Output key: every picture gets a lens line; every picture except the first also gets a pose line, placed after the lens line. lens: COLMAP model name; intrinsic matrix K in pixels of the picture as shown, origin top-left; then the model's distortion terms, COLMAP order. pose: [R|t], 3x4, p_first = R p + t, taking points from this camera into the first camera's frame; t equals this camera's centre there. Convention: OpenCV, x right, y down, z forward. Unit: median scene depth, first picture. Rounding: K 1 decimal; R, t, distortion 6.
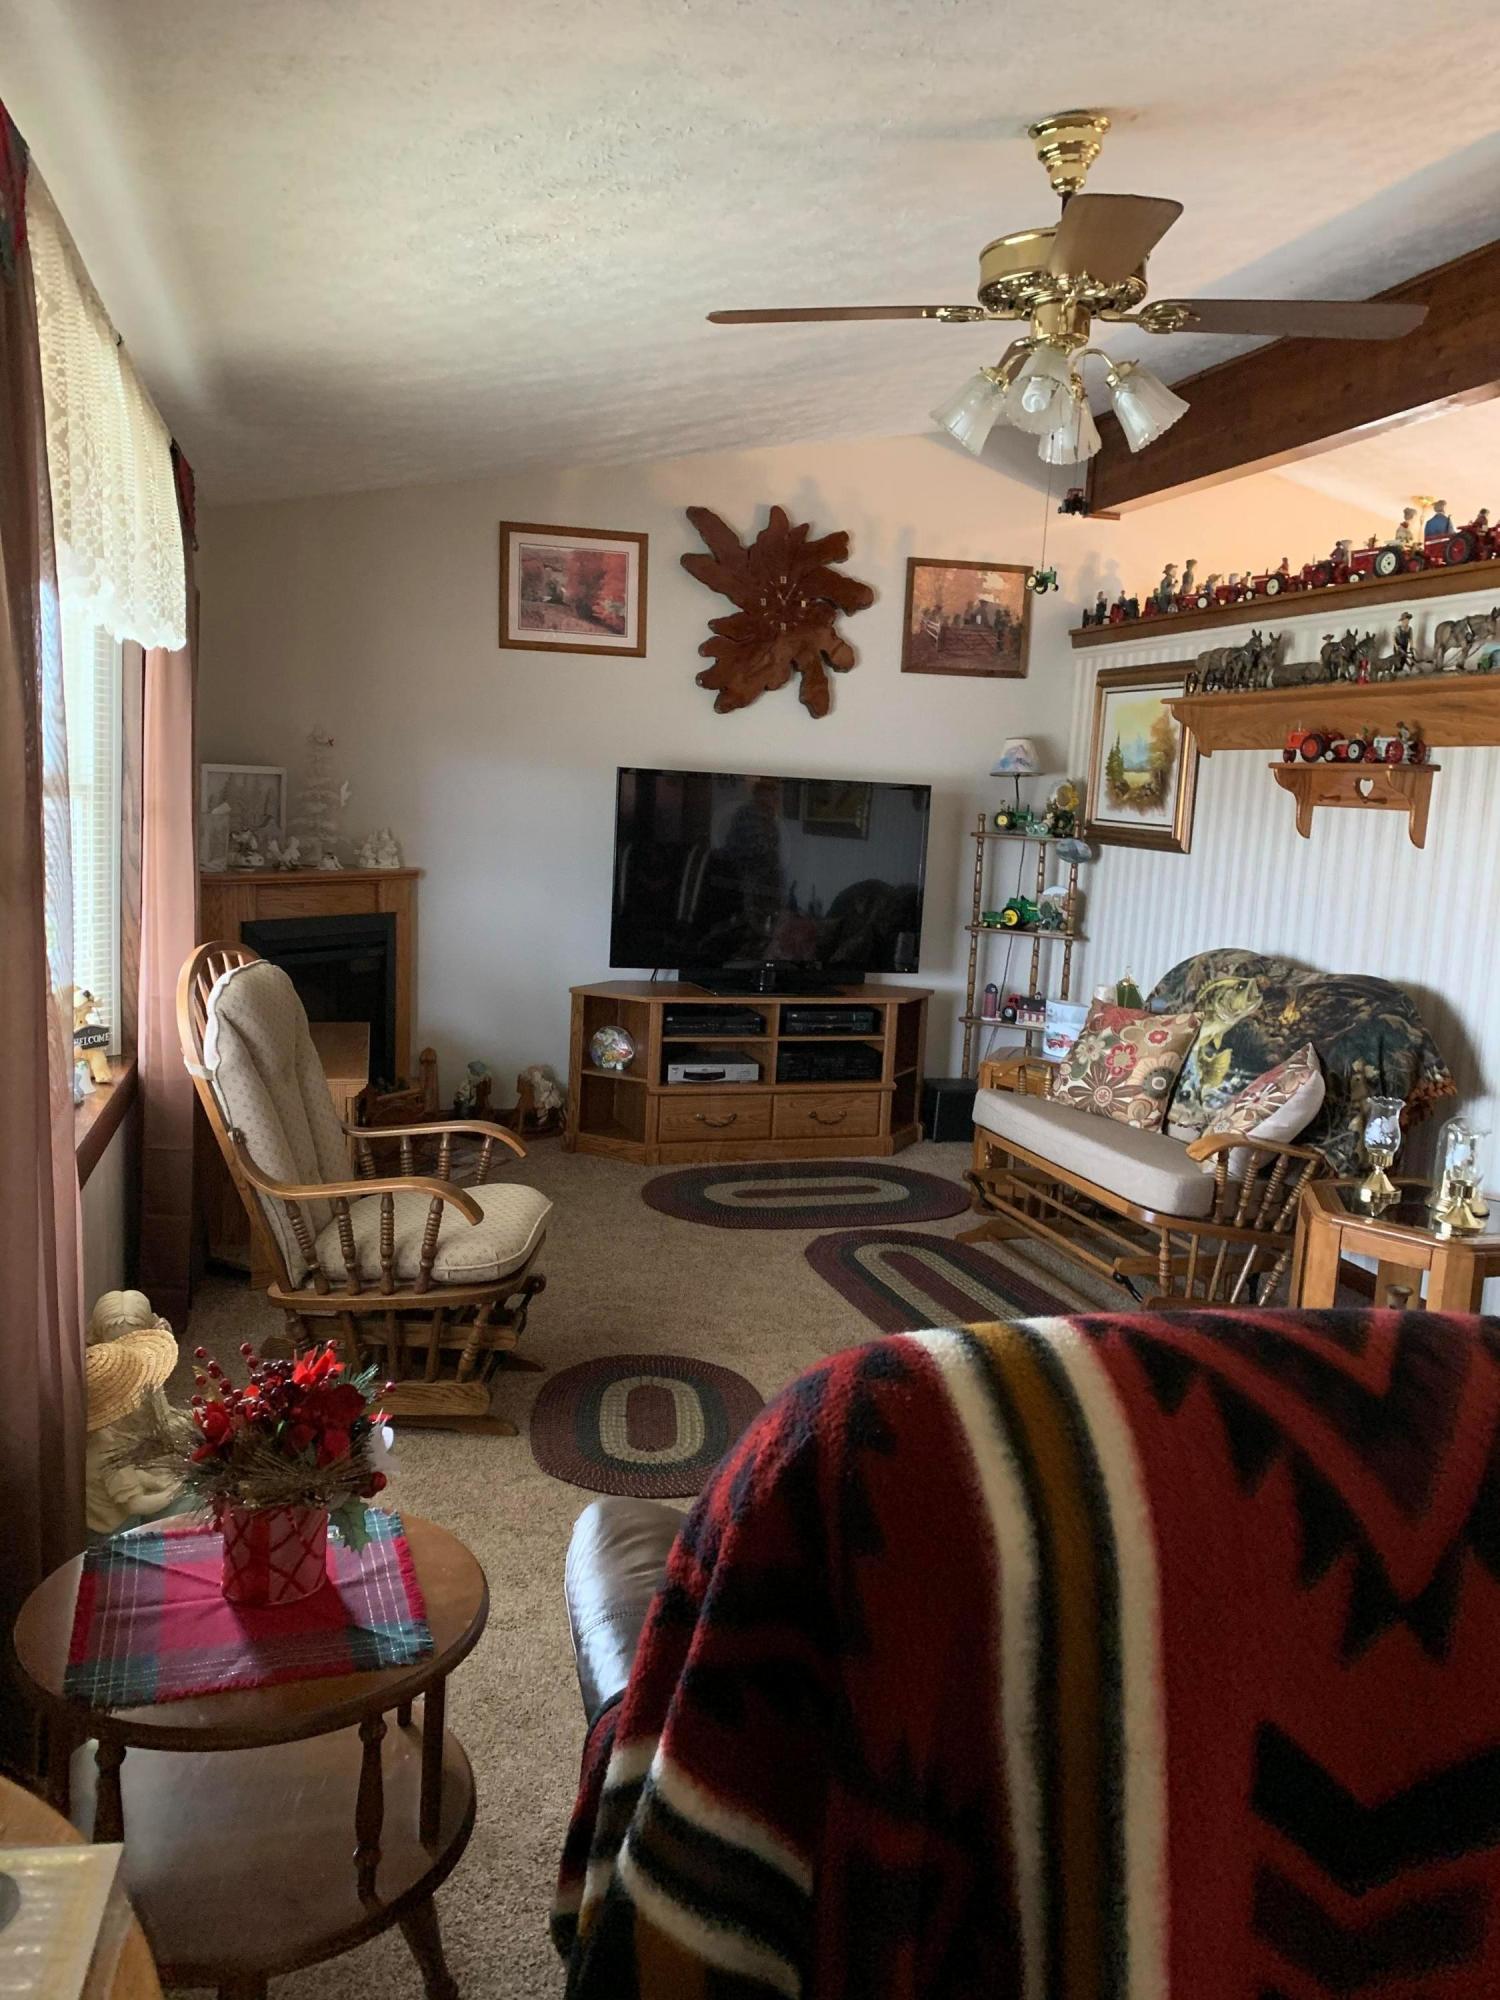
lens RADIAL K [[1537.3, 0, 747.3], [0, 1537.3, 1001.8], [0, 0, 1]] dist [0.064780, -0.001763]
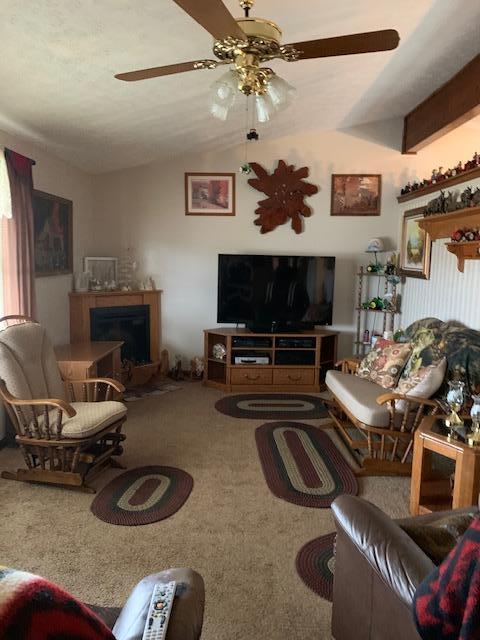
lens RADIAL K [[491.9, 0, 239.1], [0, 491.9, 320.6], [0, 0, 1]] dist [0.064780, -0.001763]
pose [[0.962091, 0.003766, -0.272703, 0.199759], [-0.009822, 0.999734, -0.020845, -0.008109], [0.272552, 0.022733, 0.961872, 0.121237]]
